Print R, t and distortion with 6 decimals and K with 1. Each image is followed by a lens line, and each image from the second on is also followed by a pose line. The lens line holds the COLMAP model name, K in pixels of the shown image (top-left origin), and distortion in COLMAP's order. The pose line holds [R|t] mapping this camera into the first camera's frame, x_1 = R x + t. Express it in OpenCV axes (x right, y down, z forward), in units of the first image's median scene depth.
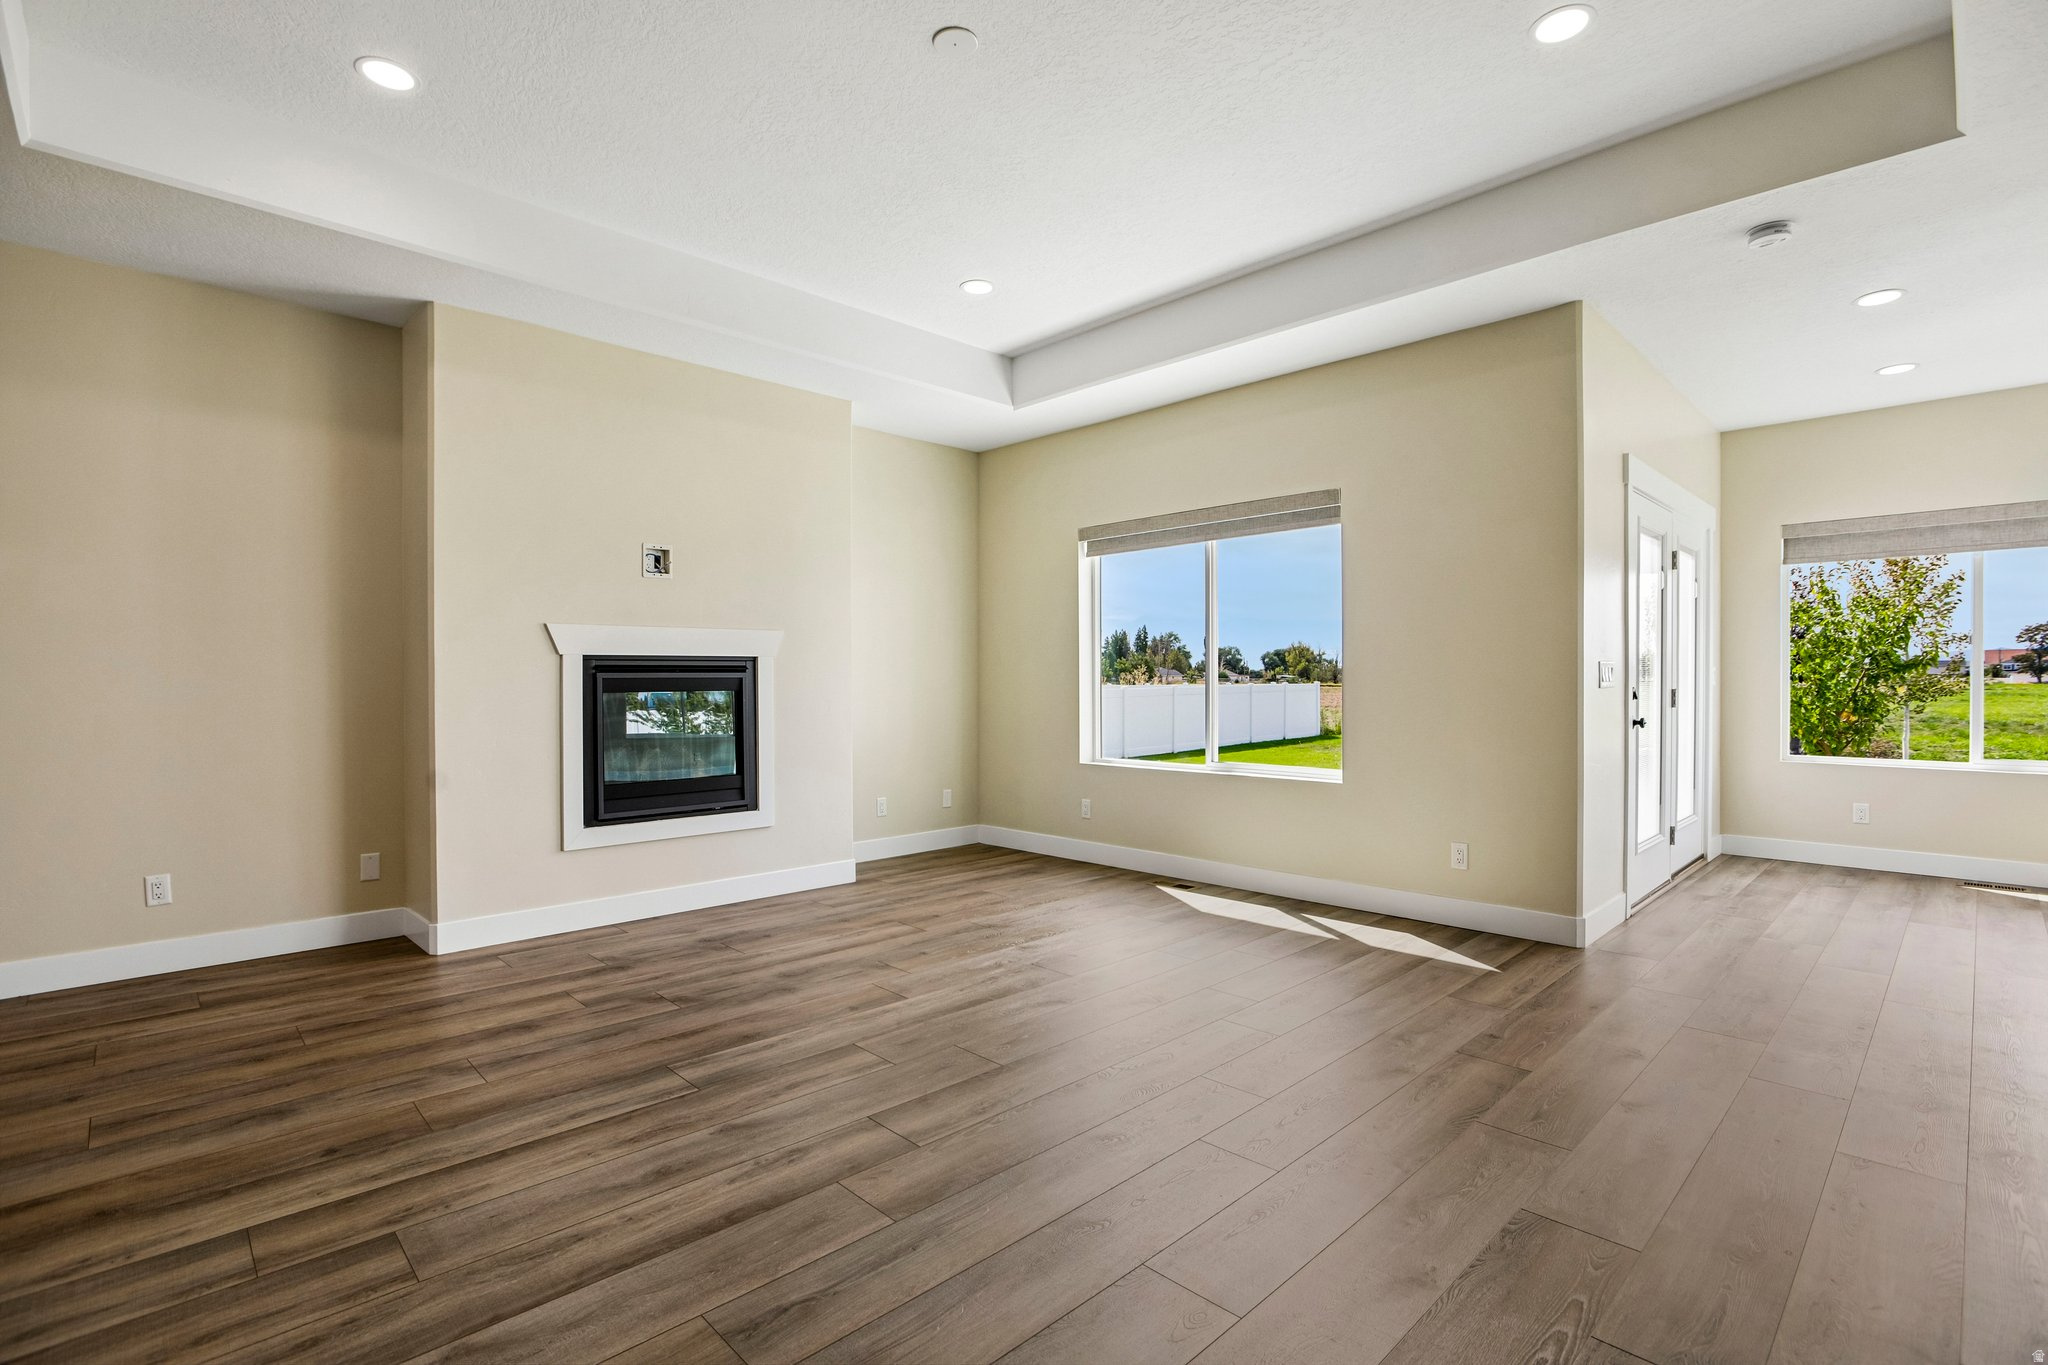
lens RADIAL K [[987.0, 0, 1002.5], [0, 987.0, 687.1], [0, 0, 1]] dist [-0.047660, 0.017019]
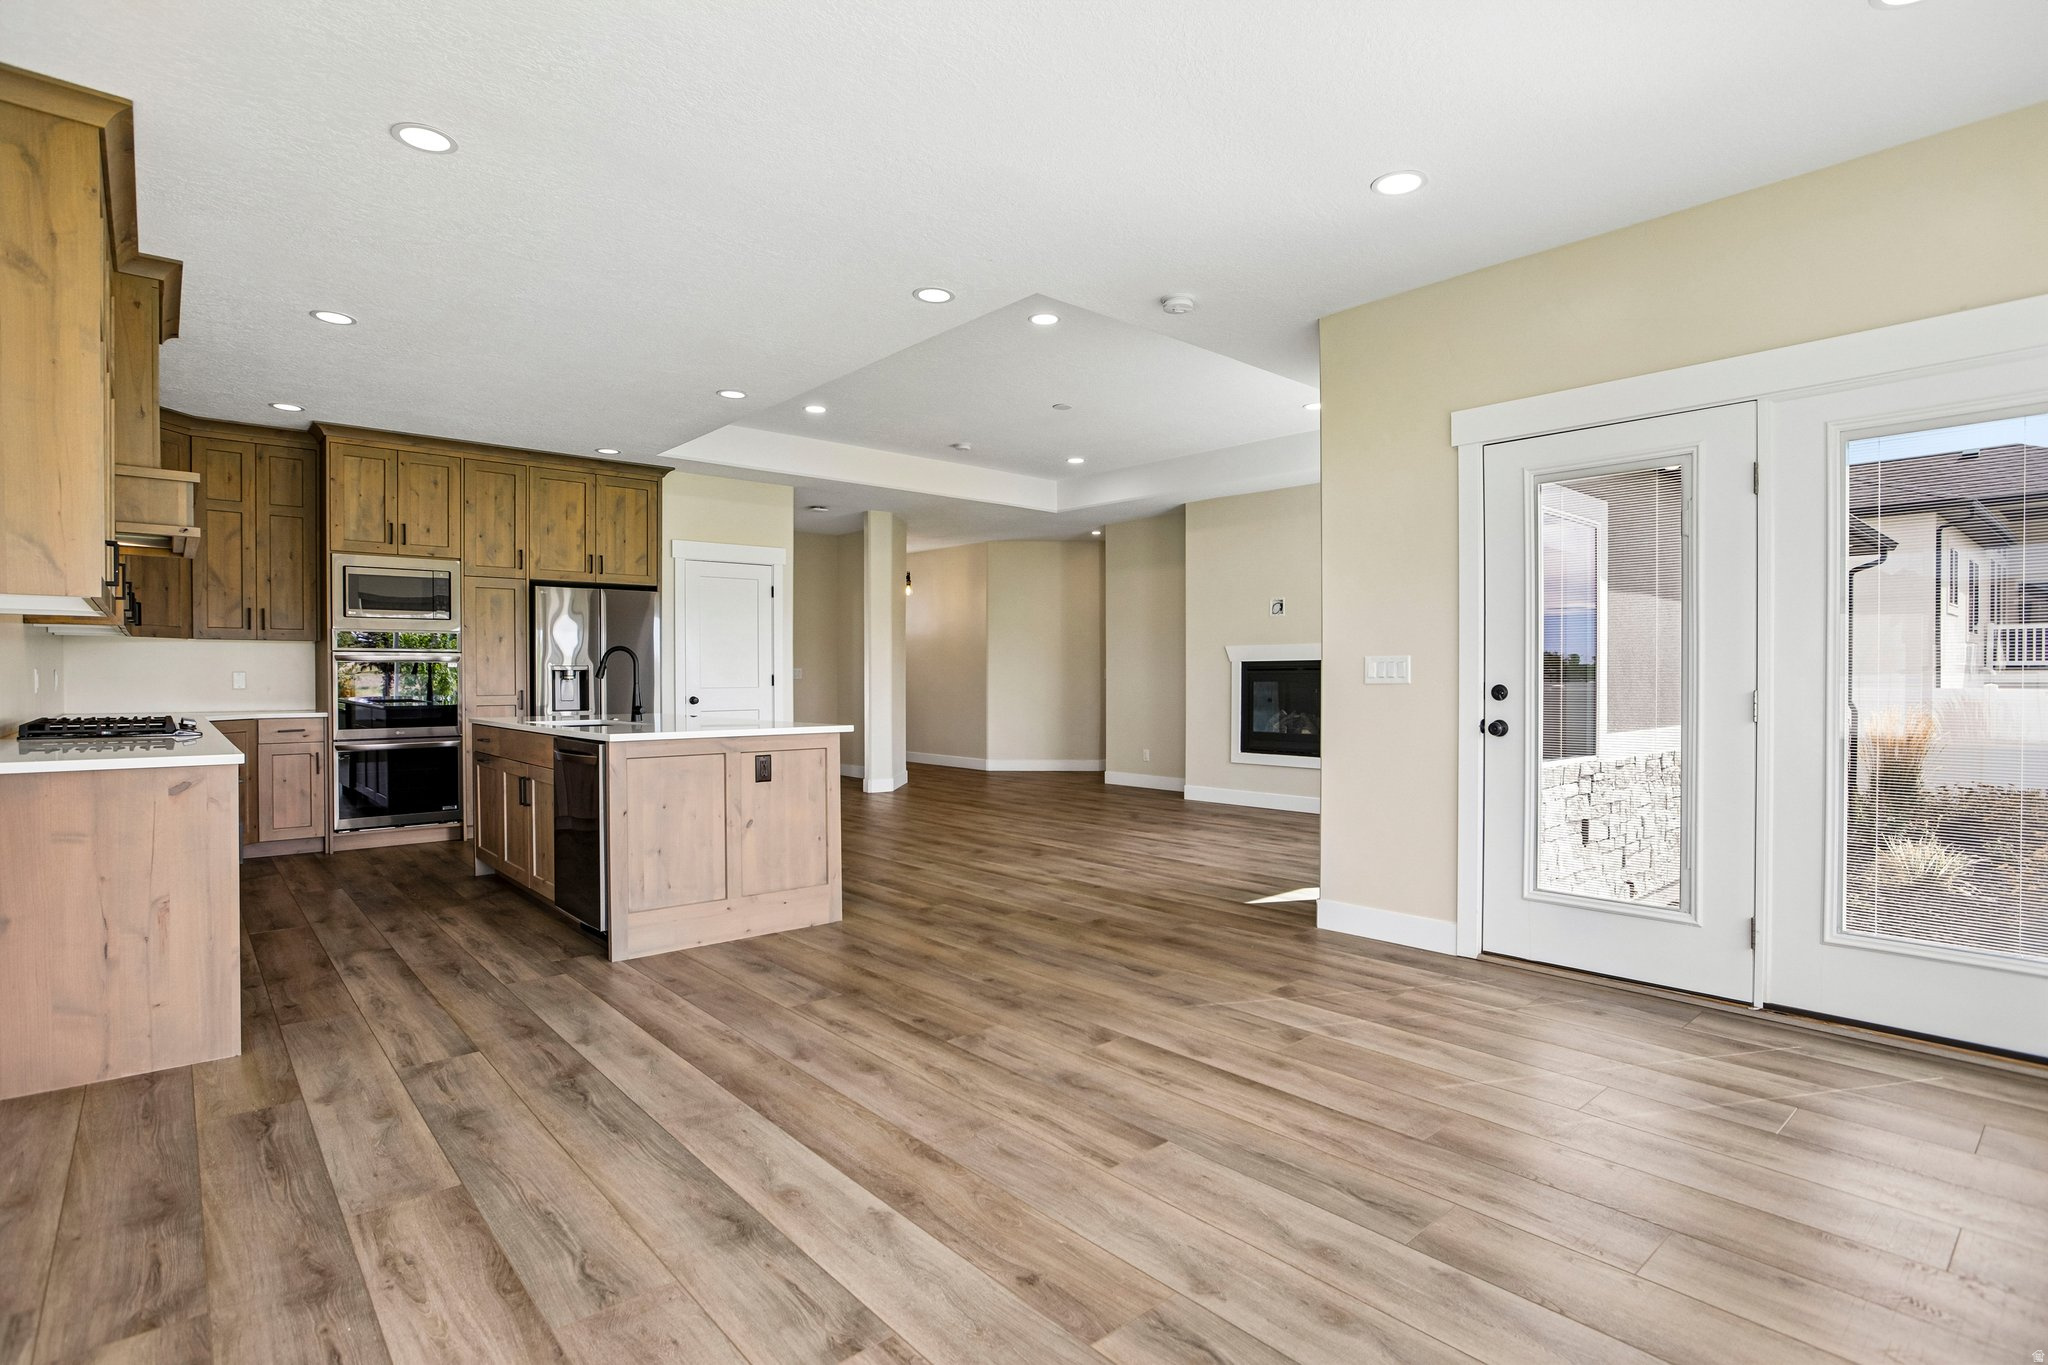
lens RADIAL K [[996.0, 0, 1004.3], [0, 996.0, 679.6], [0, 0, 1]] dist [-0.037173, 0.009563]
pose [[-0.070061, 0.004561, -0.997532, 1.505385], [-0.005544, 0.999972, 0.004962, -0.005476], [0.997527, 0.005878, -0.070034, 0.647103]]
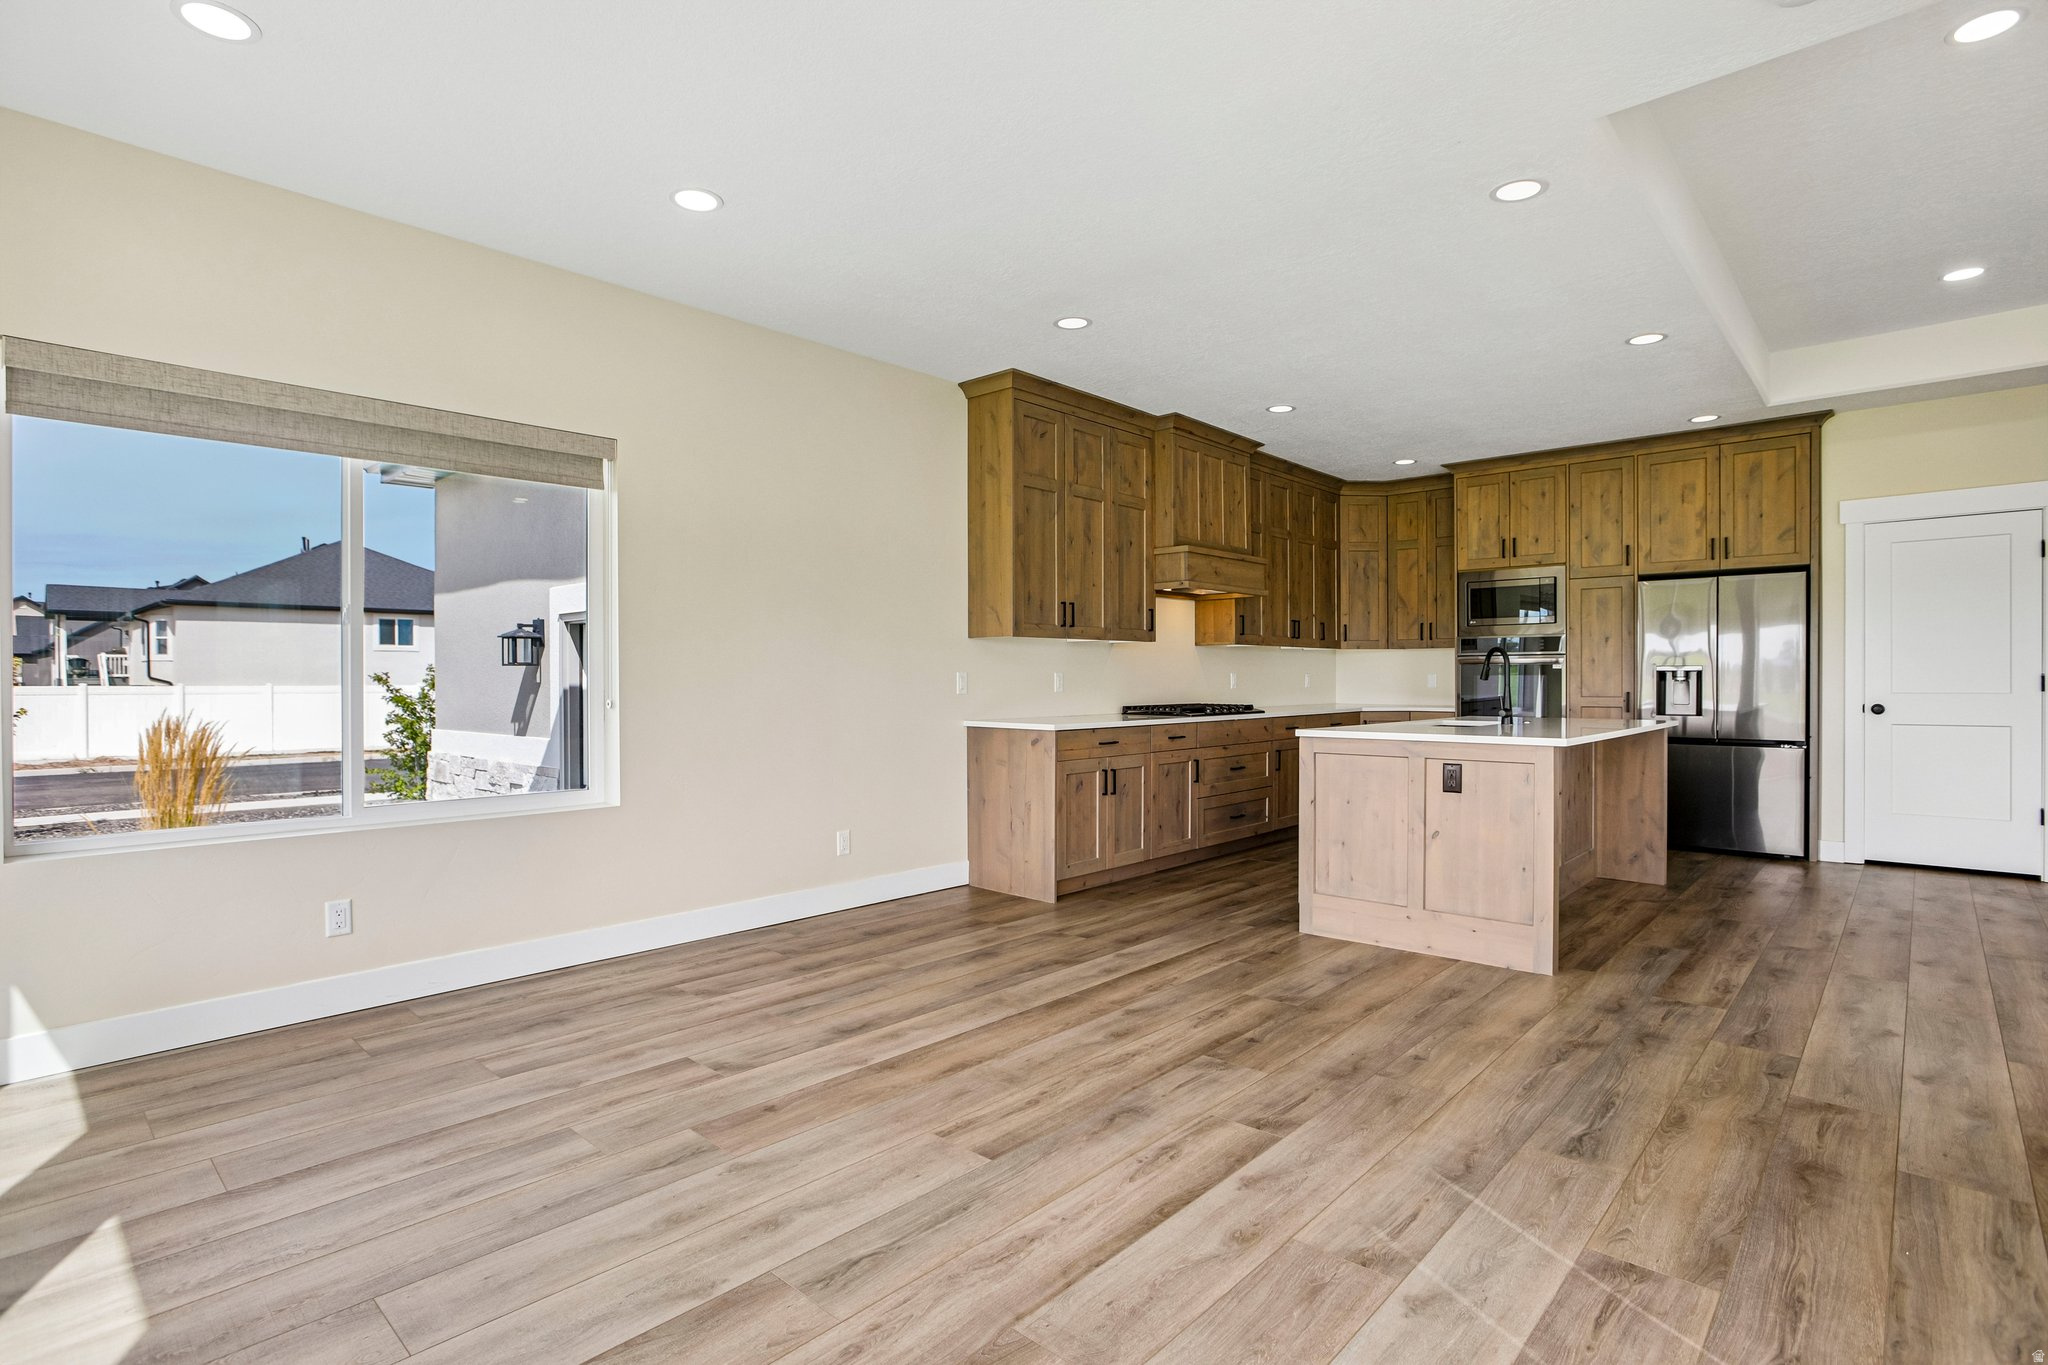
lens RADIAL K [[996.0, 0, 1045.4], [0, 996.0, 688.2], [0, 0, 1]] dist [-0.037173, 0.009563]
pose [[-0.997946, 0.004118, -0.063923, 0.990758], [0.003017, 0.999845, 0.017319, -0.010342], [0.063984, 0.017091, -0.997805, 1.194689]]
